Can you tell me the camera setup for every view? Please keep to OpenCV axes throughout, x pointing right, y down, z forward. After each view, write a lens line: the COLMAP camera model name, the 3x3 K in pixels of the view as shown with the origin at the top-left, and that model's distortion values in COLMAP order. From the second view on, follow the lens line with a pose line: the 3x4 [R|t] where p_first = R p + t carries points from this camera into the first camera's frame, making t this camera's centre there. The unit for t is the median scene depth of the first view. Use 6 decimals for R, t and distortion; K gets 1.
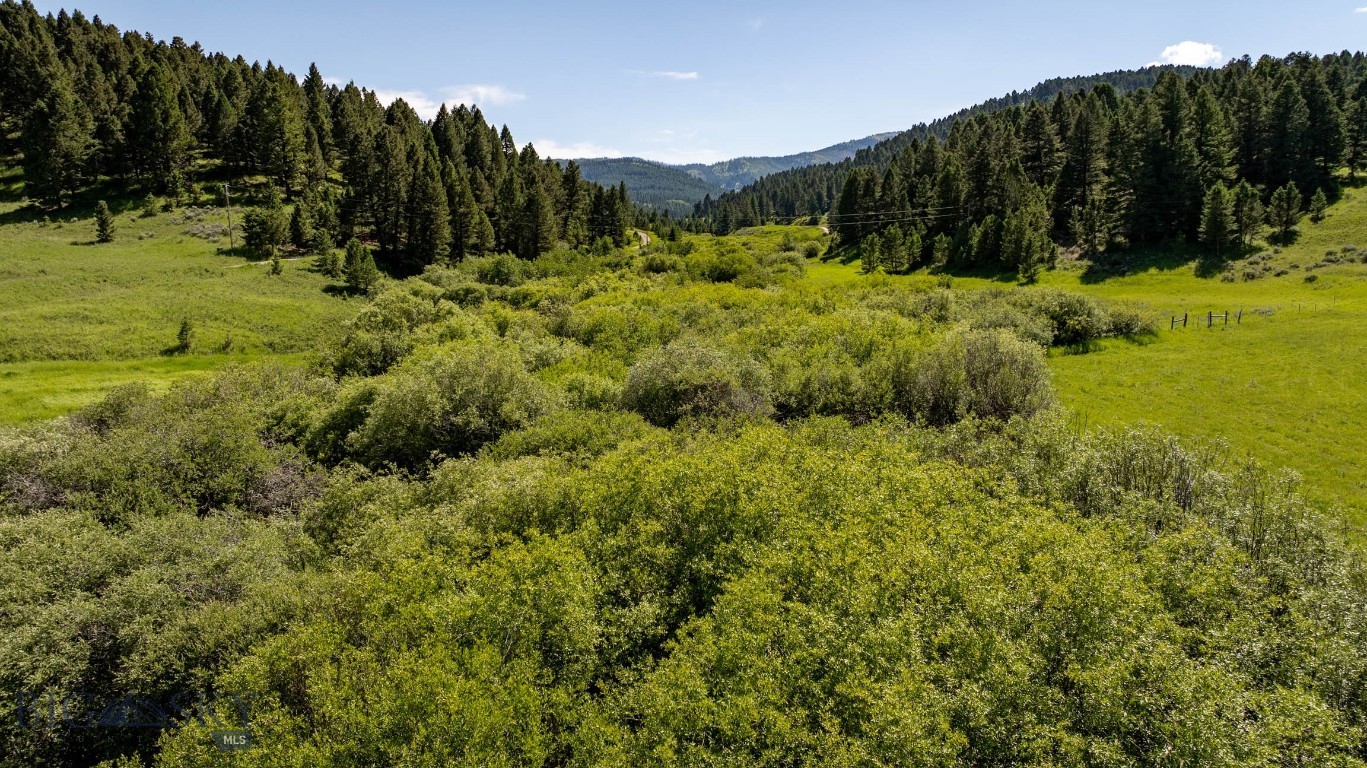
lens RADIAL K [[957.3, 0, 694.0], [0, 957.3, 374.8], [0, 0, 1]] dist [-0.042151, 0.049257]
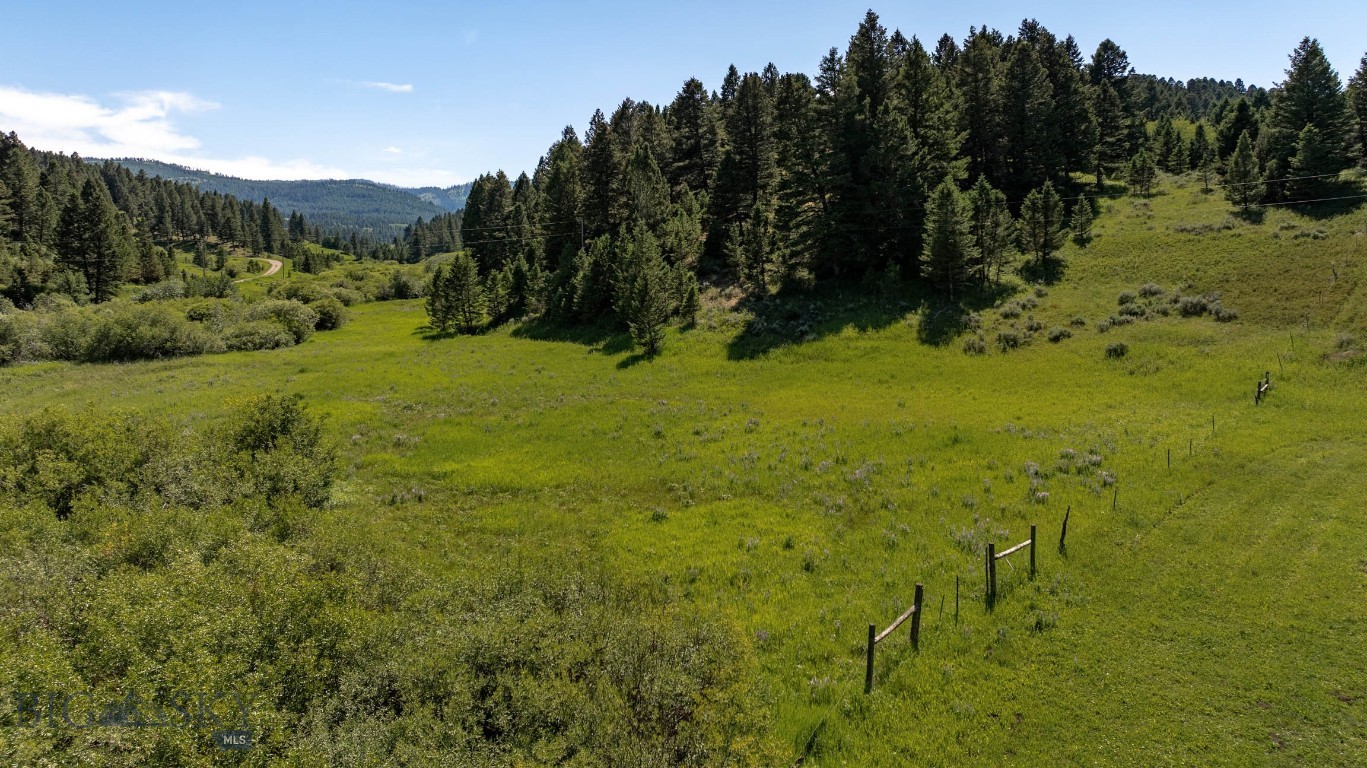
lens RADIAL K [[957.3, 0, 680.1], [0, 957.3, 387.6], [0, 0, 1]] dist [-0.042151, 0.049257]
pose [[0.968900, -0.039471, 0.244286, 0.224933], [0.042374, 0.999080, -0.006640, -0.070534], [-0.243799, 0.016785, 0.969680, 0.435527]]
